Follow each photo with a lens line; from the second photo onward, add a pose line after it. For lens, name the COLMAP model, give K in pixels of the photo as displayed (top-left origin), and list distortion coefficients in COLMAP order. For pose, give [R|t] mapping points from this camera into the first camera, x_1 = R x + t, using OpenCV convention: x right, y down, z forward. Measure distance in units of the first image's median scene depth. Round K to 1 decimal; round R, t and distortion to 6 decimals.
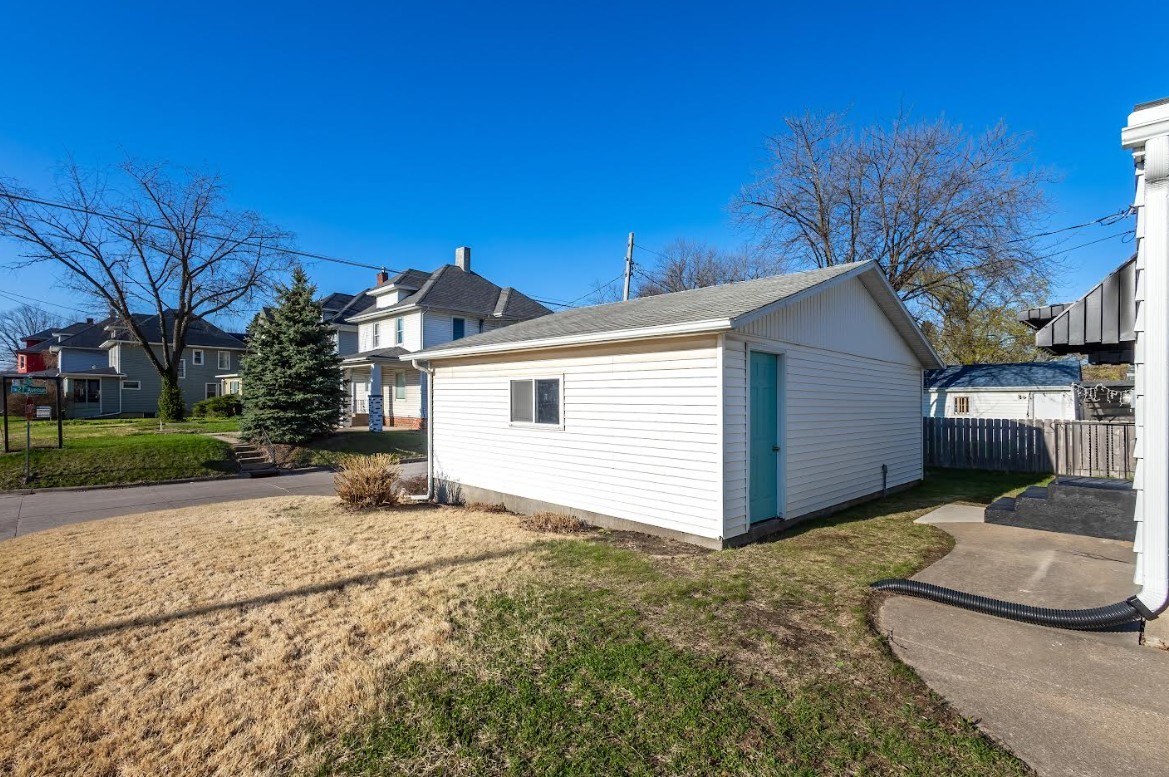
lens RADIAL K [[548.9, 0, 579.8], [0, 548.9, 406.0], [0, 0, 1]] dist [0.006022, -0.000011]
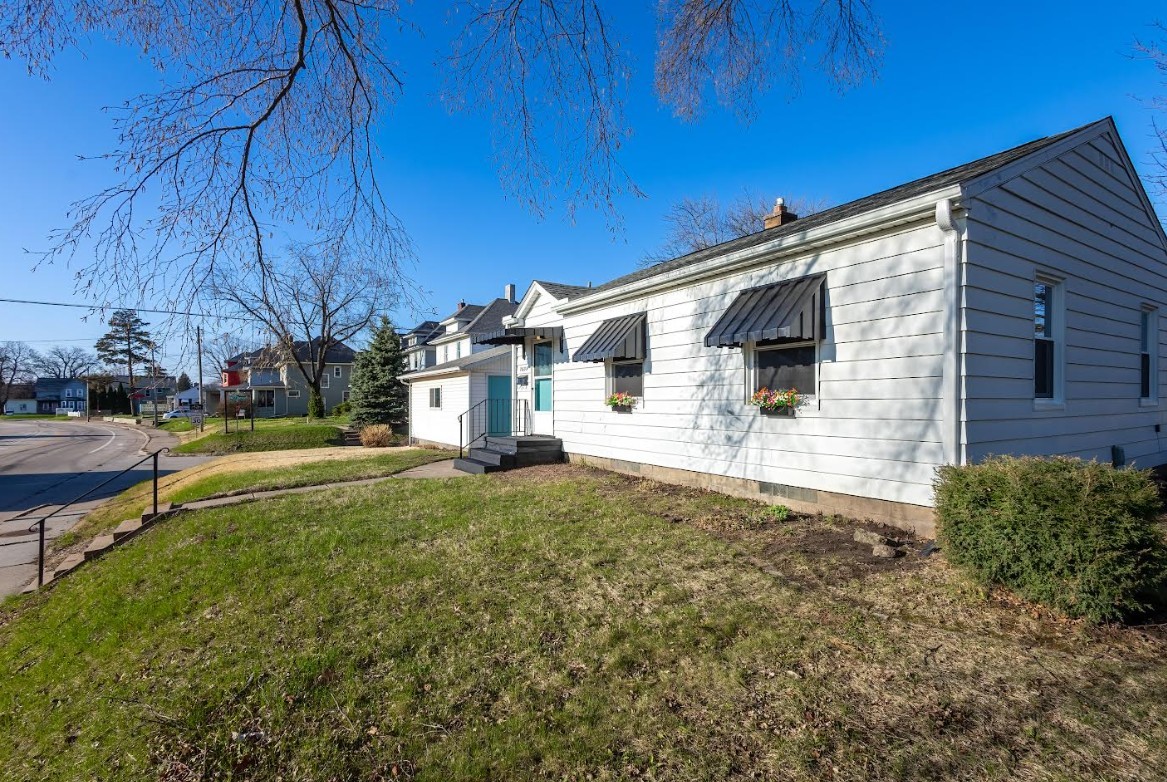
lens RADIAL K [[548.0, 0, 580.8], [0, 548.0, 393.8], [0, 0, 1]] dist [0.006022, -0.000011]
pose [[0.977979, -0.020803, -0.207666, 0.231369], [0.016087, 0.999573, -0.024376, 0.009396], [0.208084, 0.020498, 0.977896, -0.256896]]
